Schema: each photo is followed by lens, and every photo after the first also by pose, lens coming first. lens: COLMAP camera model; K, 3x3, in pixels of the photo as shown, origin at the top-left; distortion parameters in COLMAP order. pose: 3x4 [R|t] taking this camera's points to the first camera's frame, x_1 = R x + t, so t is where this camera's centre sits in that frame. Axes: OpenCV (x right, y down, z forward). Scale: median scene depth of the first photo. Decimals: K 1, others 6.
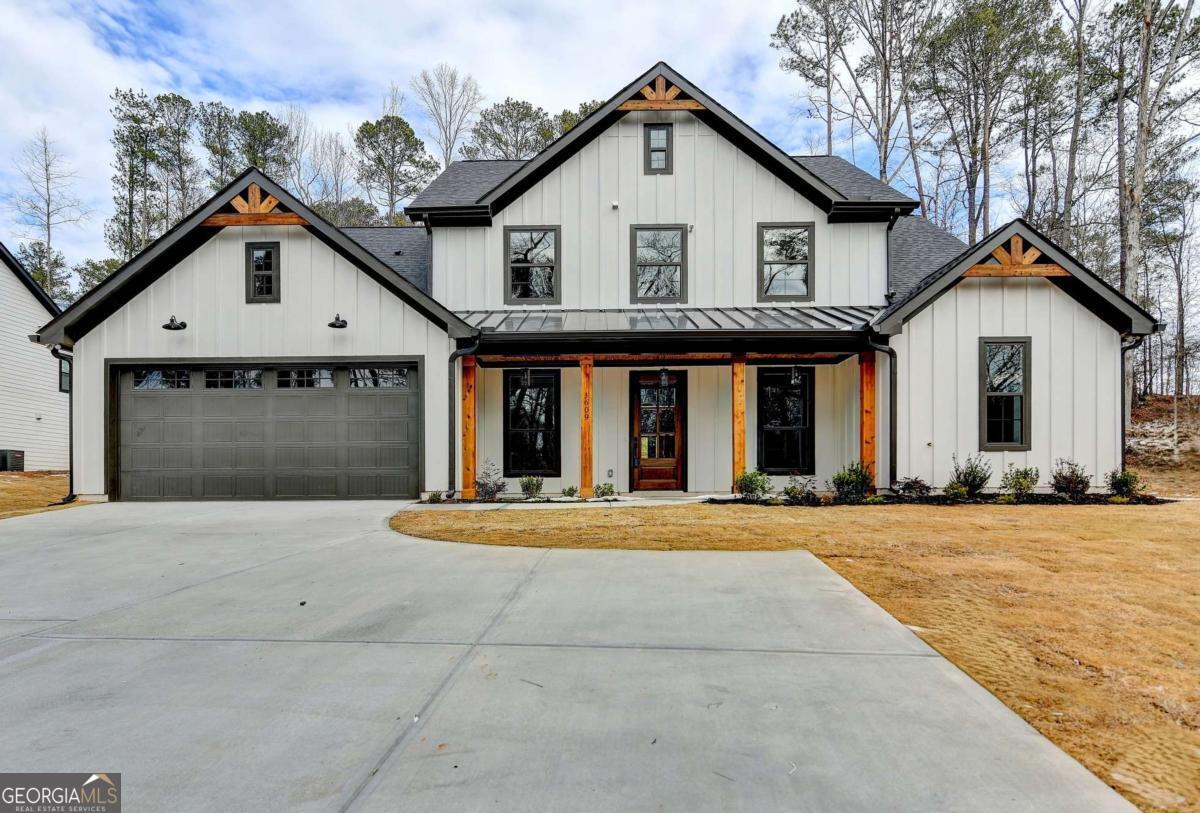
lens RADIAL K [[642.0, 0, 599.8], [0, 642.0, 399.7], [0, 0, 1]] dist [-0.003107, -0.001602]
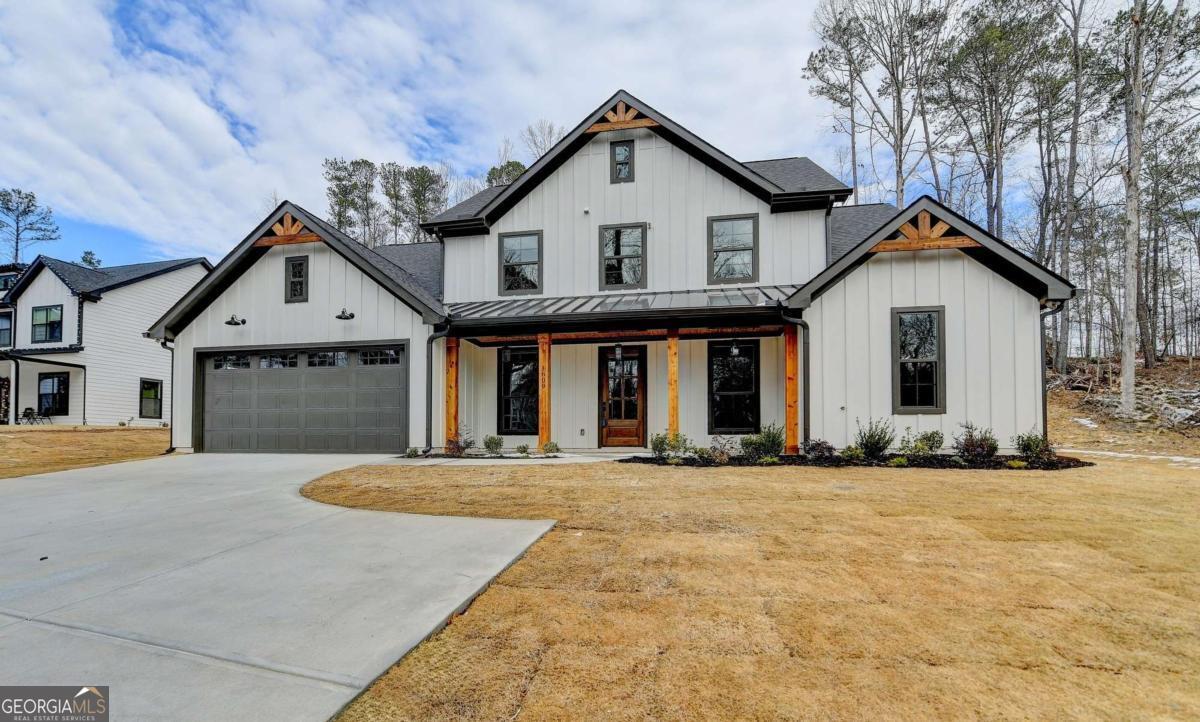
lens RADIAL K [[492.4, 0, 600.0], [0, 492.4, 361.0], [0, 0, 1]] dist [-0.009314, -0.003724]
pose [[0.986115, -0.019844, -0.164874, 0.198485], [0.017541, 0.999727, -0.015412, -0.003802], [0.165135, 0.012306, 0.986194, 0.089921]]
